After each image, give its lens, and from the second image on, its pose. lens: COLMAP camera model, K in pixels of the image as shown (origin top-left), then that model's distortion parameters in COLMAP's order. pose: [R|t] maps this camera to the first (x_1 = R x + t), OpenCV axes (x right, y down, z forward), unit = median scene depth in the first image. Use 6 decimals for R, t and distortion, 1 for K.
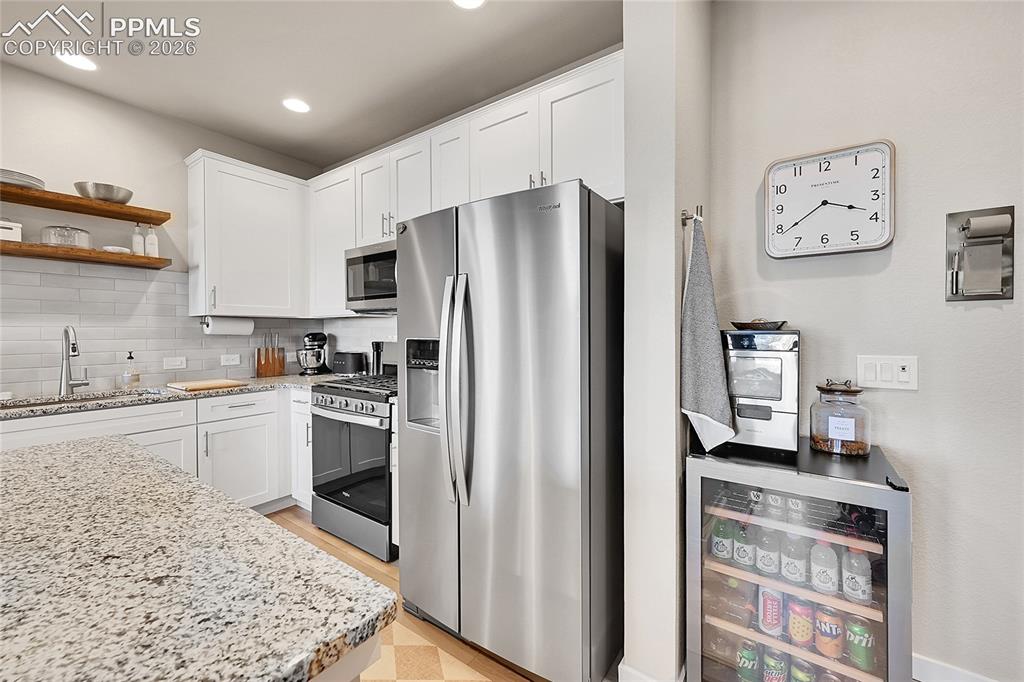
lens RADIAL K [[407.2, 0, 513.3], [0, 407.2, 333.0], [0, 0, 1]] dist [0.001042, -0.000109]
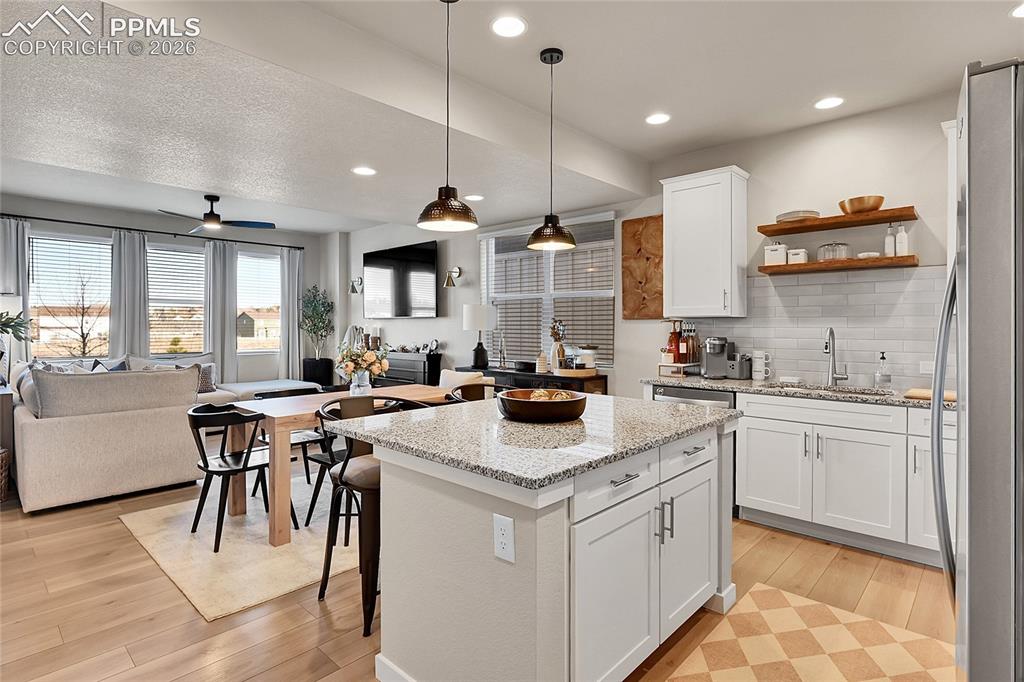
lens RADIAL K [[517.5, 0, 513.8], [0, 517.5, 328.5], [0, 0, 1]] dist [-0.000544, 0.000081]
pose [[-0.126824, 0.007942, -0.991893, 0.606975], [-0.003550, 0.999958, 0.008461, -0.027890], [0.991919, 0.004595, -0.126790, 0.327609]]
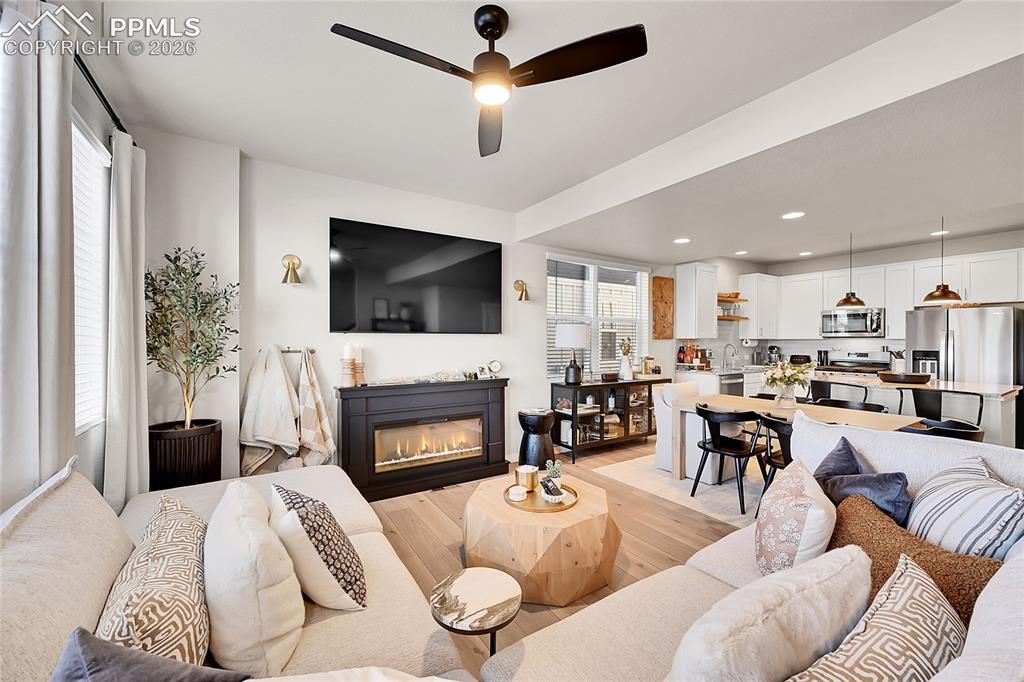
lens RADIAL K [[403.5, 0, 512.0], [0, 403.5, 341.0], [0, 0, 1]] dist [-0.000439, -0.000141]
pose [[0.930085, 0.004939, -0.367312, -1.730479], [-0.005115, 0.999987, 0.000496, -0.035278], [0.367310, 0.001417, 0.930098, -2.573730]]
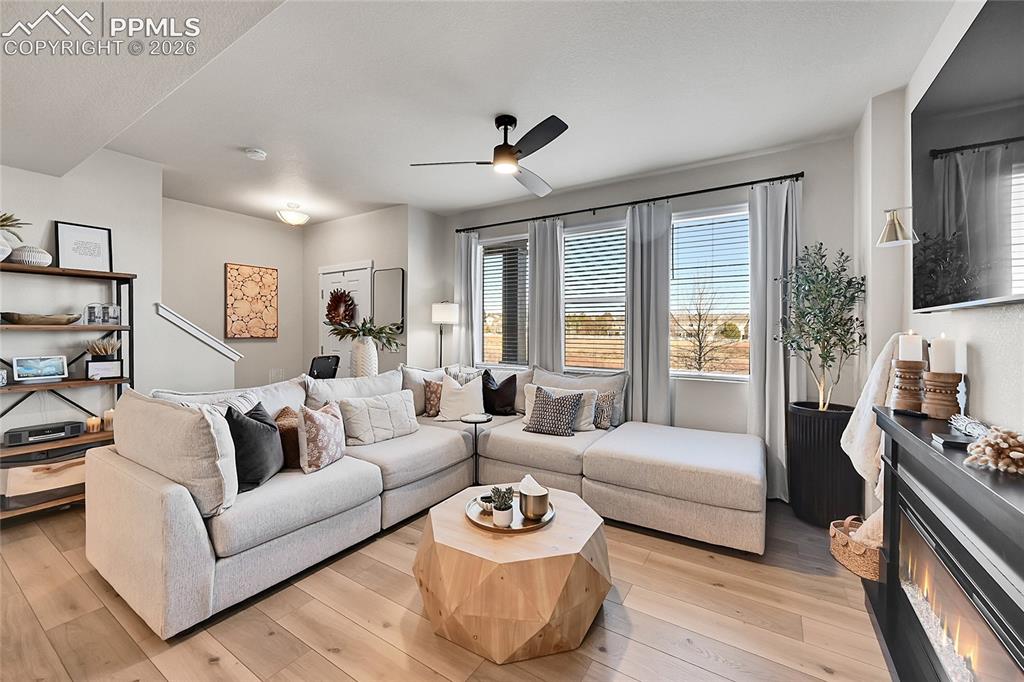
lens RADIAL K [[407.2, 0, 513.3], [0, 407.2, 333.0], [0, 0, 1]] dist [0.001042, -0.000109]
pose [[-0.998134, 0.000764, -0.061061, -2.050279], [0.000112, 0.999943, 0.010678, -0.025693], [0.061066, 0.010651, -0.998077, -0.341077]]
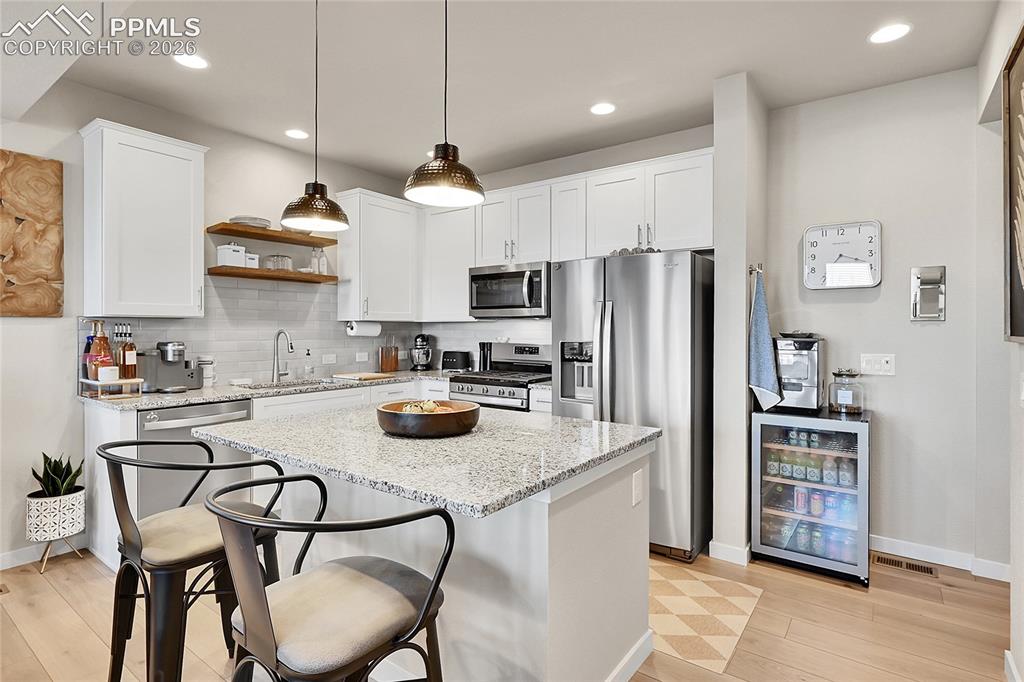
lens RADIAL K [[517.5, 0, 513.8], [0, 517.5, 328.5], [0, 0, 1]] dist [-0.000544, 0.000081]
pose [[0.999928, 0.005068, -0.010846, -0.373182], [-0.005115, 0.999978, -0.004248, -0.021301], [0.010824, 0.004303, 0.999932, -0.799010]]
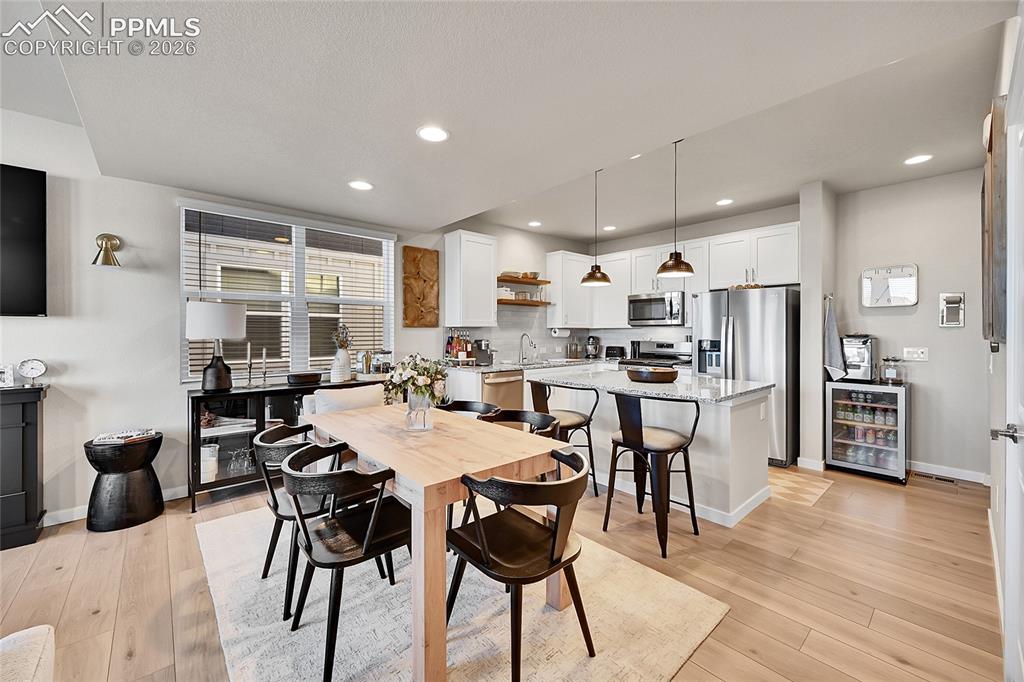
lens RADIAL K [[407.2, 0, 513.3], [0, 407.2, 333.0], [0, 0, 1]] dist [0.001042, -0.000109]
pose [[0.975300, 0.002439, -0.220871, -0.746314], [-0.002851, 0.999995, -0.001547, -0.017734], [0.220866, 0.002138, 0.975302, -1.563986]]
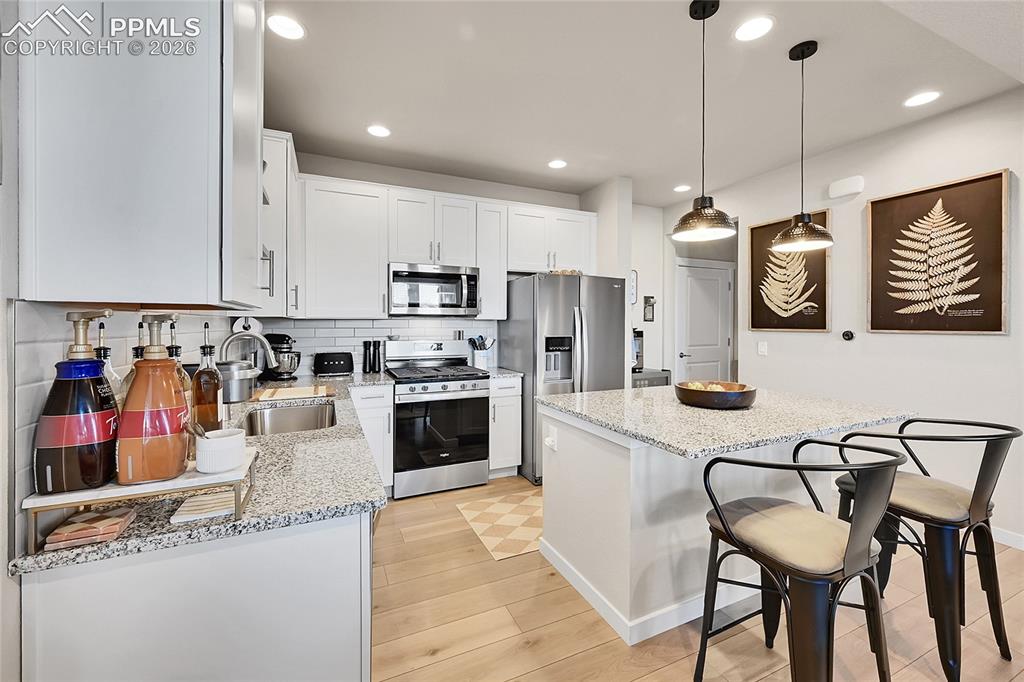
lens RADIAL K [[414.0, 0, 511.6], [0, 414.0, 325.8], [0, 0, 1]] dist [-0.001450, -0.000129]
pose [[0.498505, -0.000559, 0.866887, -1.801804], [0.000592, 1.000000, 0.000305, -0.033334], [-0.866887, 0.000361, 0.498505, 0.158287]]
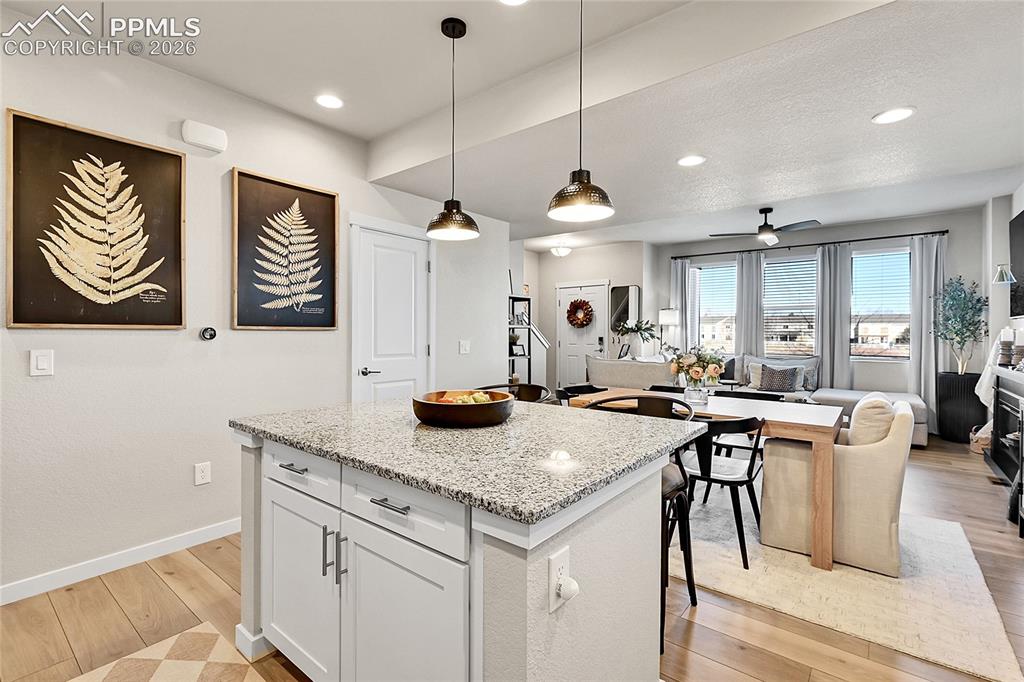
lens RADIAL K [[464.2, 0, 515.4], [0, 464.2, 336.5], [0, 0, 1]] dist [-0.000881, -0.000608]
pose [[-0.998886, -0.001071, 0.047170, -0.705778], [-0.000462, 0.999916, 0.012930, -0.003113], [-0.047180, 0.012894, -0.998803, 1.174640]]
